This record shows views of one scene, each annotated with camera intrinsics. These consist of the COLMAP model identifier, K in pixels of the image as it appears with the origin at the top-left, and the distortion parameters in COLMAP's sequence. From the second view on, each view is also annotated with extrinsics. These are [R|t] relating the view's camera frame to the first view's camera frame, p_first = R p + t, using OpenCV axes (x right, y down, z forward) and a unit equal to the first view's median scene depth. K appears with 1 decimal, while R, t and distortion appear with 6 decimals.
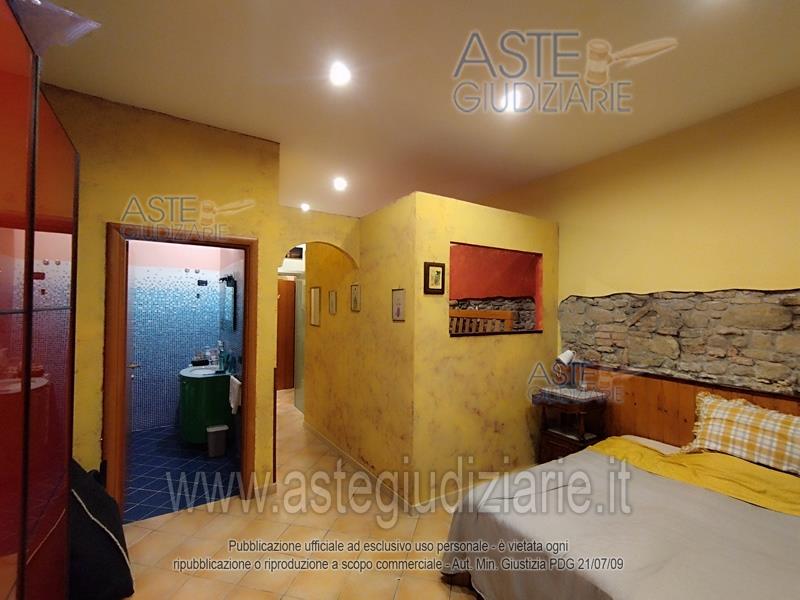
lens RADIAL K [[371.5, 0, 400.5], [0, 371.5, 304.3], [0, 0, 1]] dist [-0.001668, -0.000411]
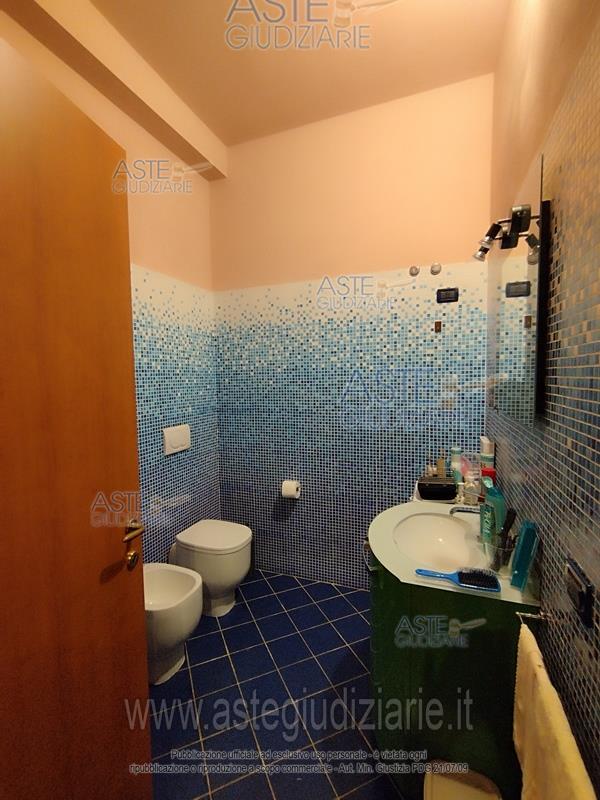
lens RADIAL K [[371.5, 0, 300.8], [0, 371.5, 401.3], [0, 0, 1]] dist [-0.001668, -0.000411]
pose [[0.589818, 0.041296, -0.806479, -0.287963], [0.031617, 0.996745, 0.074161, 0.026685], [0.806917, -0.069240, 0.586593, 0.614449]]
